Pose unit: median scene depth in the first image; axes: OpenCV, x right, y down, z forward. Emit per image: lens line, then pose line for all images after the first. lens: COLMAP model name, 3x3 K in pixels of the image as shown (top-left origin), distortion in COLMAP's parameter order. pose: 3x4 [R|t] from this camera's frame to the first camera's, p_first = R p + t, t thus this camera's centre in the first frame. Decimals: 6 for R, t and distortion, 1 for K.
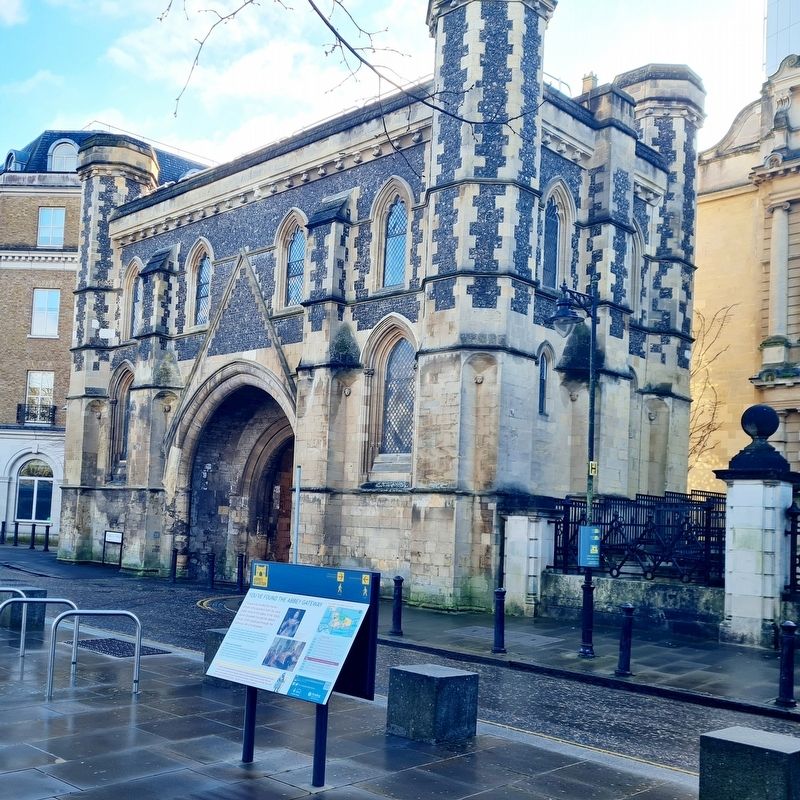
lens RADIAL K [[929.3, 0, 331.9], [0, 929.3, 468.5], [0, 0, 1]] dist [0.028981, 0.024842]
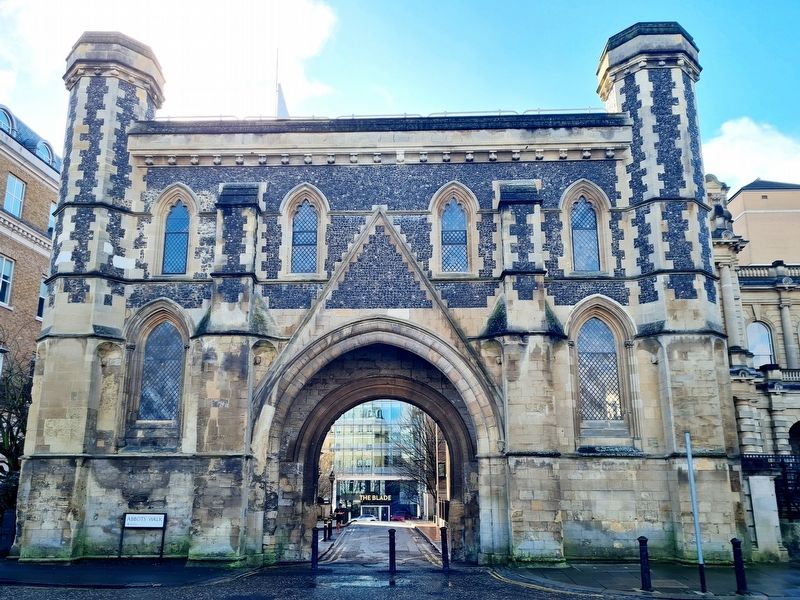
lens RADIAL K [[662.2, 0, 397.1], [0, 662.2, 328.9], [0, 0, 1]] dist [0.049425, -0.006085]
pose [[0.713095, 0.116079, 0.691391, -0.525092], [-0.007723, 0.987438, -0.157817, 0.002912], [-0.701025, 0.107199, 0.705034, 0.479929]]
